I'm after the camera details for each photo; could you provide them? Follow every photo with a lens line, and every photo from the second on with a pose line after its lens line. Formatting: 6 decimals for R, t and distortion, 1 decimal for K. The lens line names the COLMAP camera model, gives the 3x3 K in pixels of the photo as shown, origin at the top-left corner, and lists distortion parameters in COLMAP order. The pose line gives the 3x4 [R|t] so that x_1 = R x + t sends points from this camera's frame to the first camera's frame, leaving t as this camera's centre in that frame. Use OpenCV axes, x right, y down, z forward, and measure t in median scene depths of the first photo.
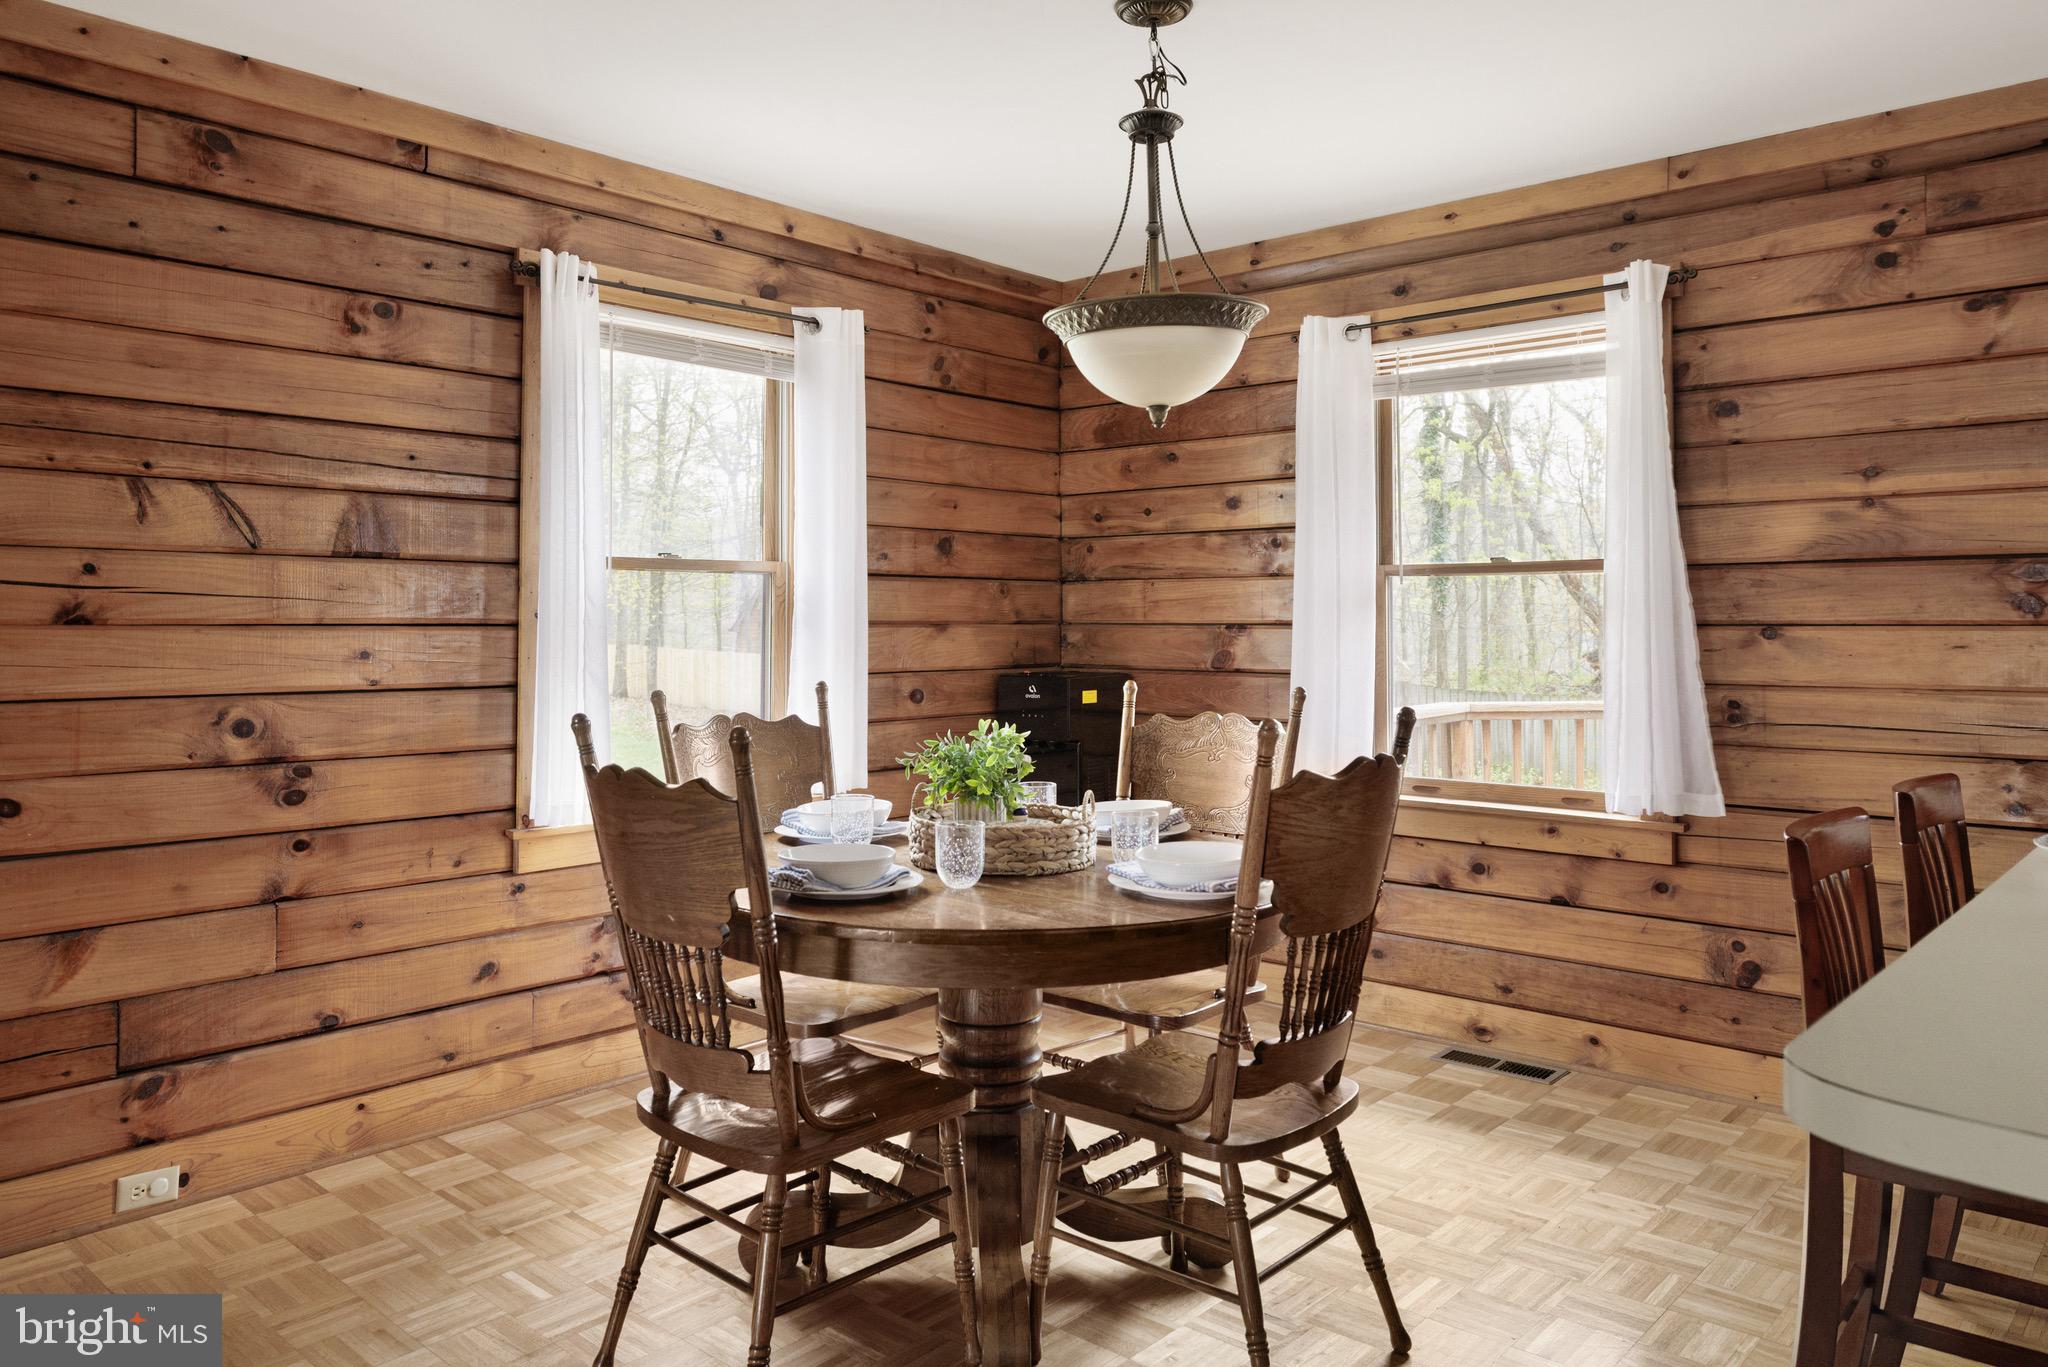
lens RADIAL K [[1431.3, 0, 1021.9], [0, 1431.3, 580.2], [0, 0, 1]] dist [-0.000954, -0.000548]
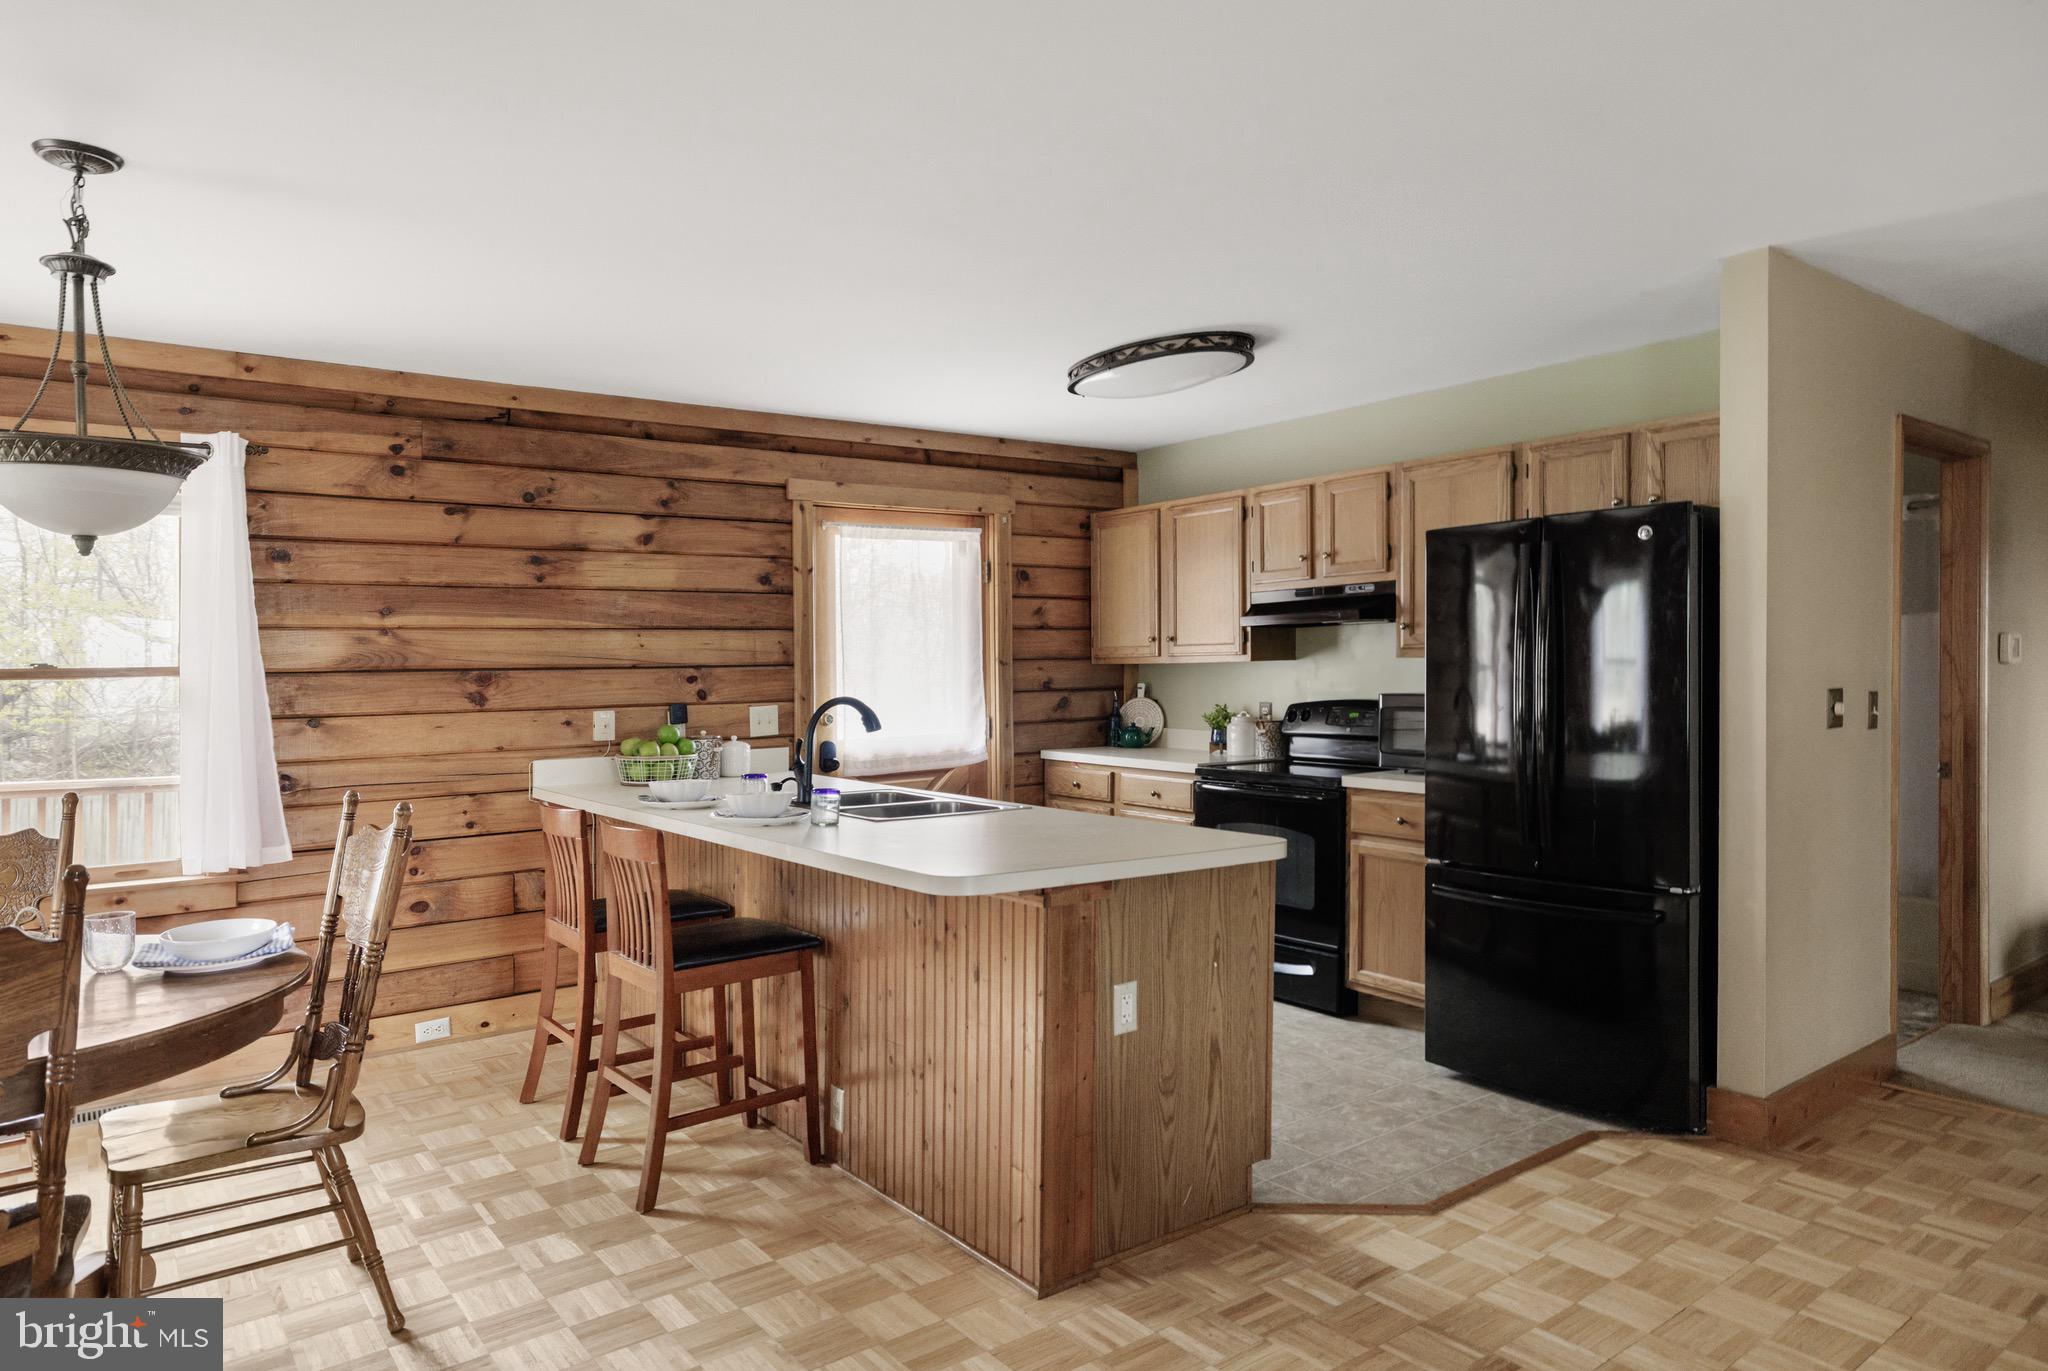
lens RADIAL K [[1261.6, 0, 1030.5], [0, 1261.6, 677.2], [0, 0, 1]] dist [-0.003271, -0.000032]
pose [[0.174437, -0.007578, 0.984639, -0.552836], [-0.010556, 0.999899, 0.009566, -0.026009], [-0.984612, -0.012063, 0.174339, 0.111524]]
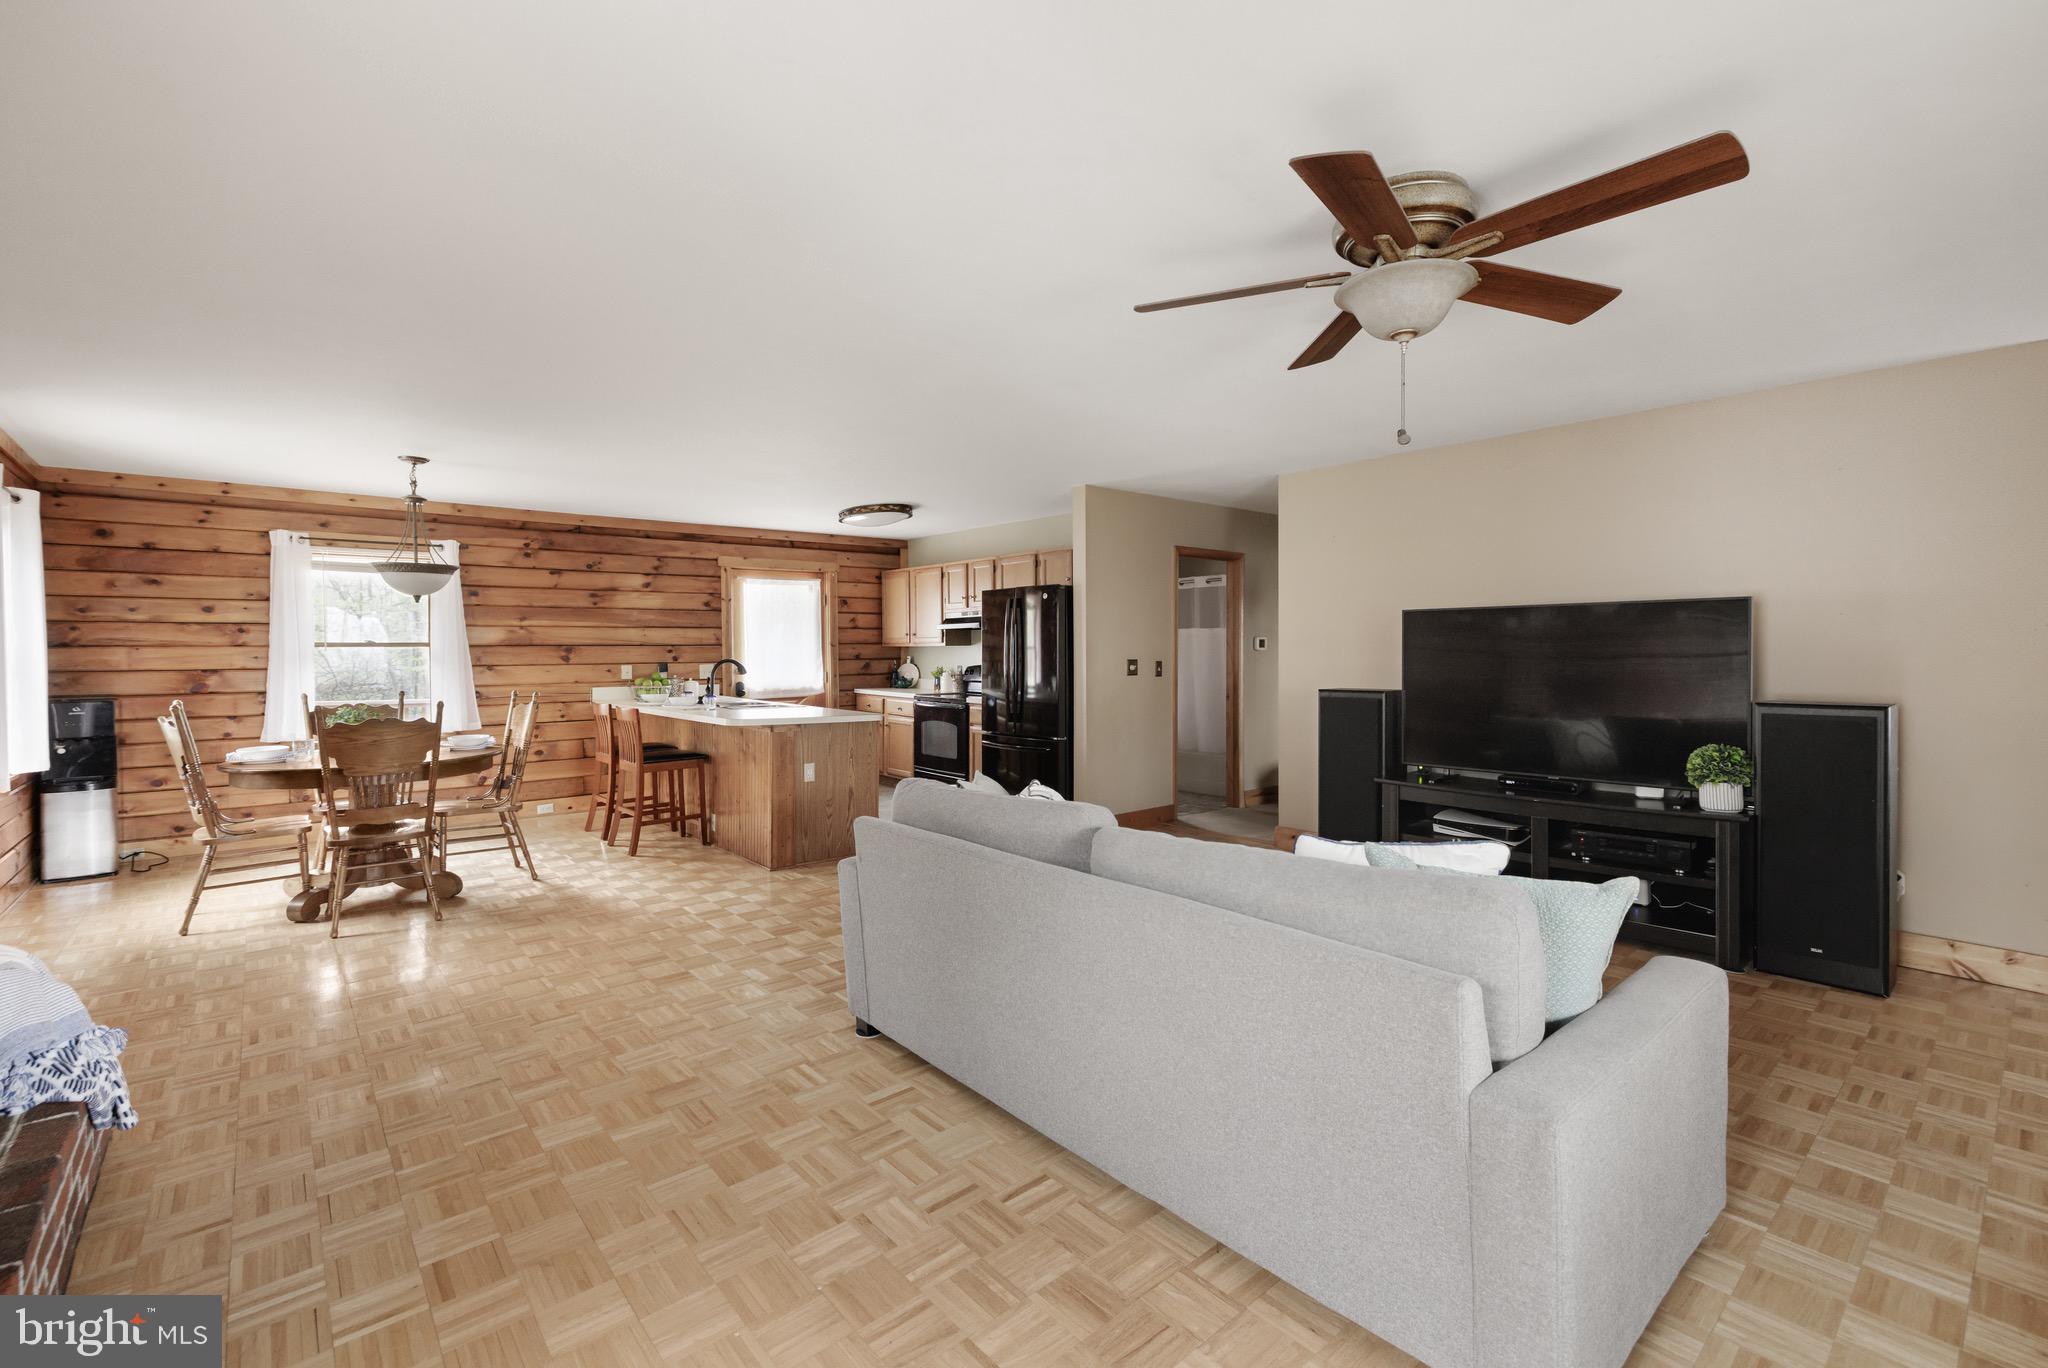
lens RADIAL K [[873.2, 0, 1024.0], [0, 873.2, 684.0], [0, 0, 1]] dist [-0.001029, -0.000002]
pose [[0.110631, -0.038304, 0.993123, -1.224694], [-0.022095, 0.998915, 0.040988, -0.032161], [-0.993616, -0.026478, 0.109665, -0.351699]]
